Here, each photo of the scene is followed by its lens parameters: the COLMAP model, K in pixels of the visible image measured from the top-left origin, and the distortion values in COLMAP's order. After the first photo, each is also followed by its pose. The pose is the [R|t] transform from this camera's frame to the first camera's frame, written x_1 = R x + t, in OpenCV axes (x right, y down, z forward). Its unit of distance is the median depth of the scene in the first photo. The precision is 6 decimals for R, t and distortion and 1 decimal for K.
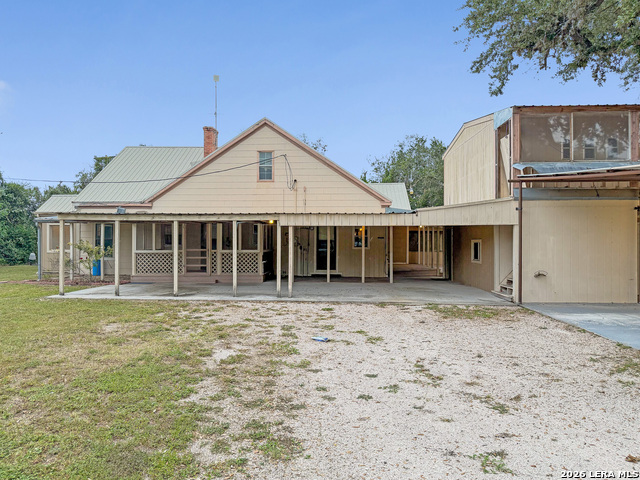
lens RADIAL K [[464.1, 0, 318.6], [0, 464.1, 236.8], [0, 0, 1]] dist [-0.012202, 0.012187]
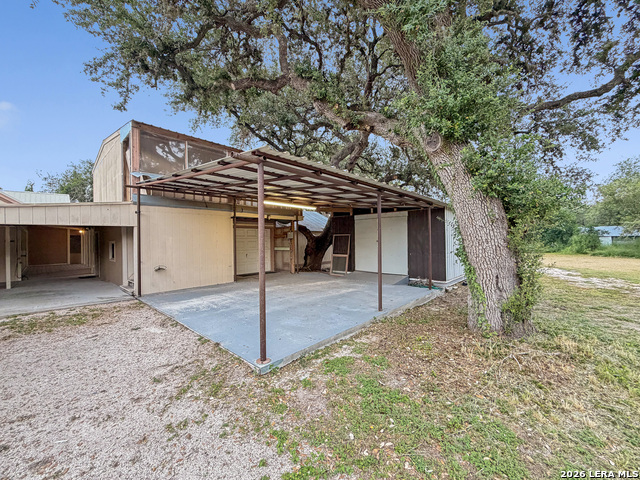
lens RADIAL K [[260.6, 0, 319.7], [0, 260.6, 238.7], [0, 0, 1]] dist [-0.002129, 0.000412]
pose [[0.638447, -0.006361, 0.769640, 0.225092], [0.013498, 0.999905, -0.002932, 0.011333], [-0.769548, 0.012261, 0.638471, 0.255973]]
